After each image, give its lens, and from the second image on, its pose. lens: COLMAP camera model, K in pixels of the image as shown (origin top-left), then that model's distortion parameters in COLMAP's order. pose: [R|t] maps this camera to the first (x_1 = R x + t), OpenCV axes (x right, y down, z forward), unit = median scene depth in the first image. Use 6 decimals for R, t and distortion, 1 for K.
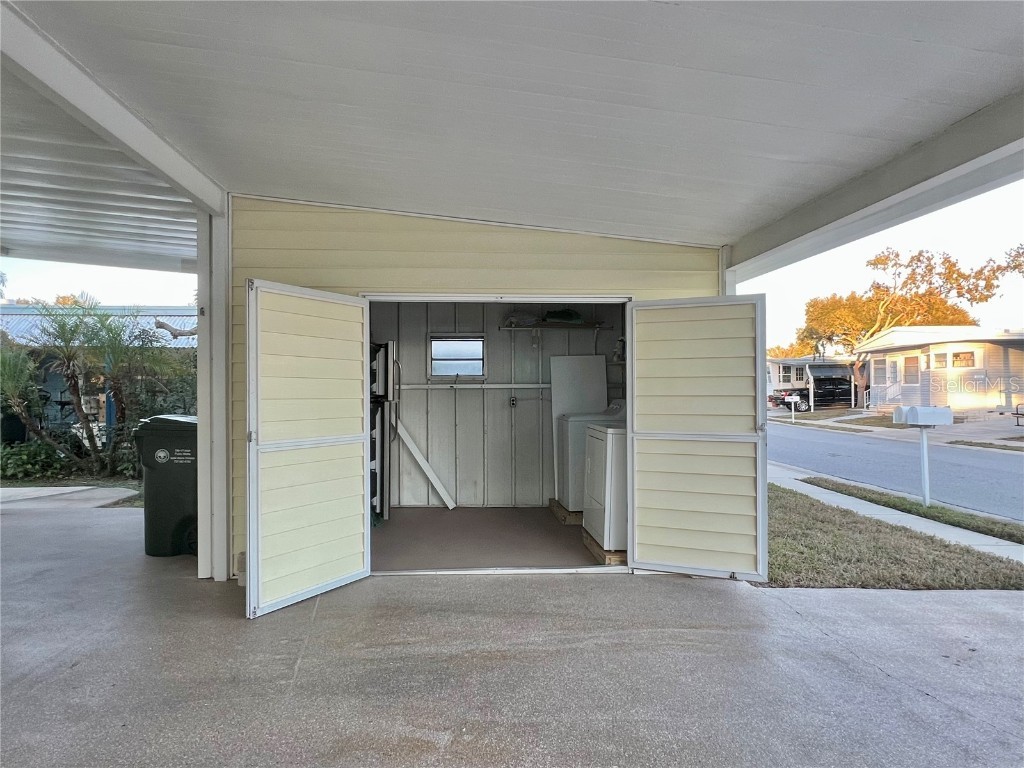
lens RADIAL K [[577.7, 0, 509.4], [0, 577.7, 386.1], [0, 0, 1]] dist [-0.008770, -0.001161]
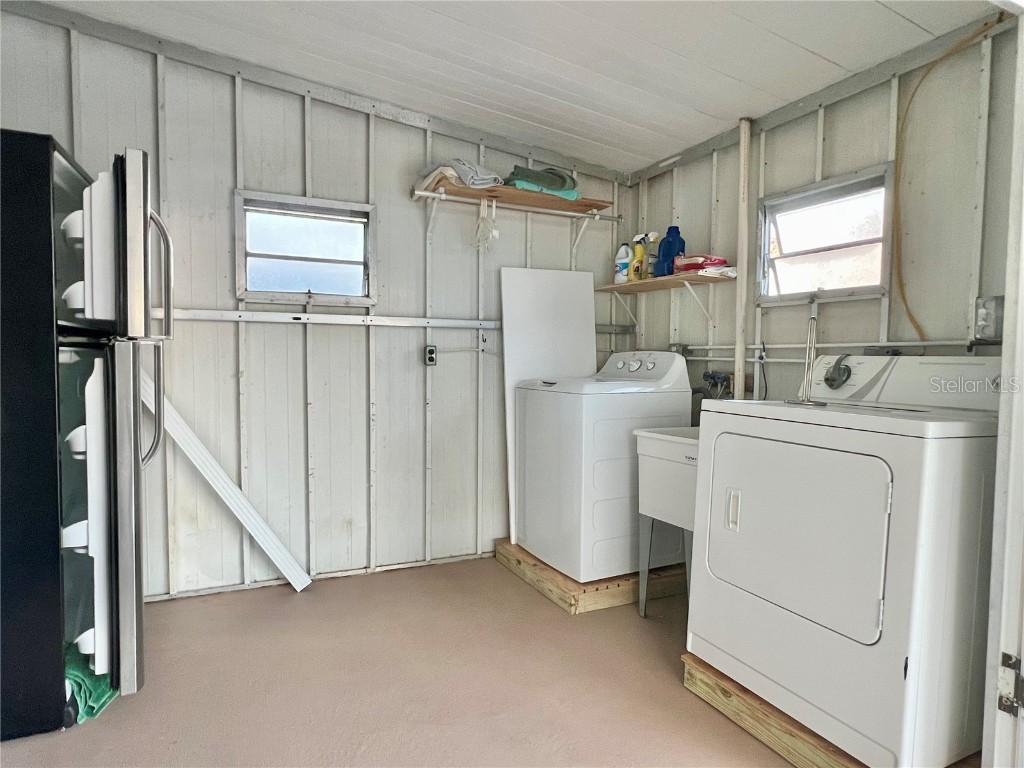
lens RADIAL K [[577.7, 0, 516.5], [0, 577.7, 387.9], [0, 0, 1]] dist [-0.008770, -0.001161]
pose [[0.931475, -0.003143, 0.363792, -0.104971], [-0.018823, 0.998207, 0.056820, 0.026788], [-0.363319, -0.059774, 0.929746, 0.521914]]
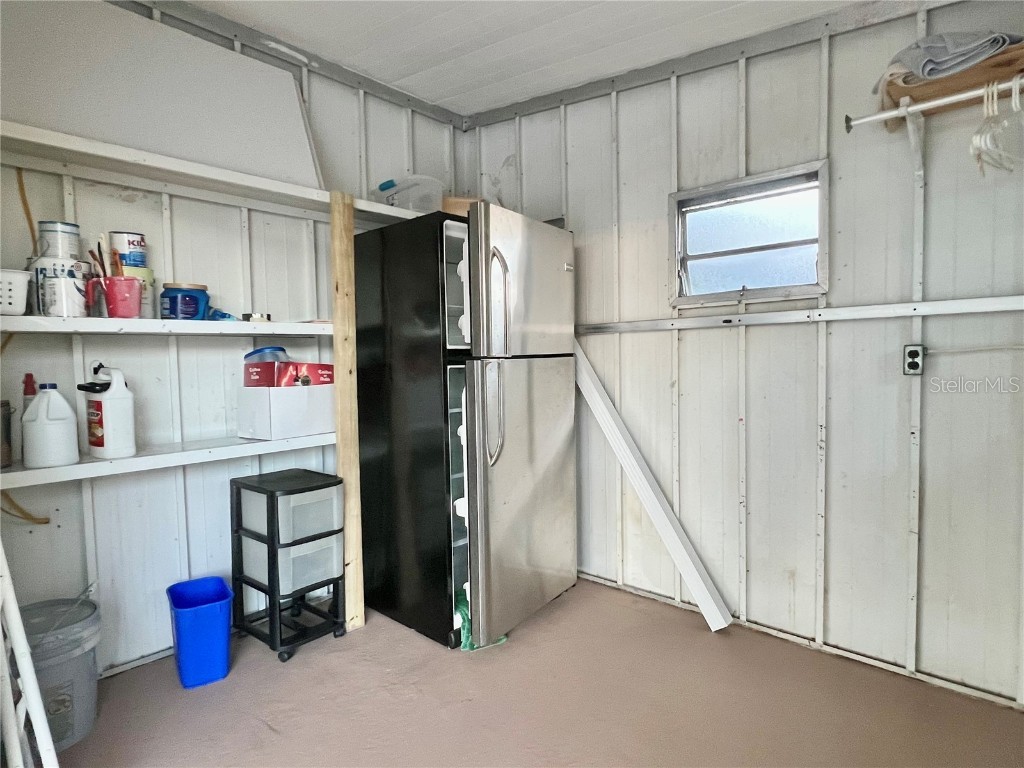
lens RADIAL K [[577.7, 0, 519.0], [0, 577.7, 388.4], [0, 0, 1]] dist [-0.008770, -0.001161]
pose [[0.690096, 0.029181, -0.723129, 0.086953], [0.022256, 0.997858, 0.061507, 0.019882], [0.723375, -0.058540, 0.687969, 0.629758]]
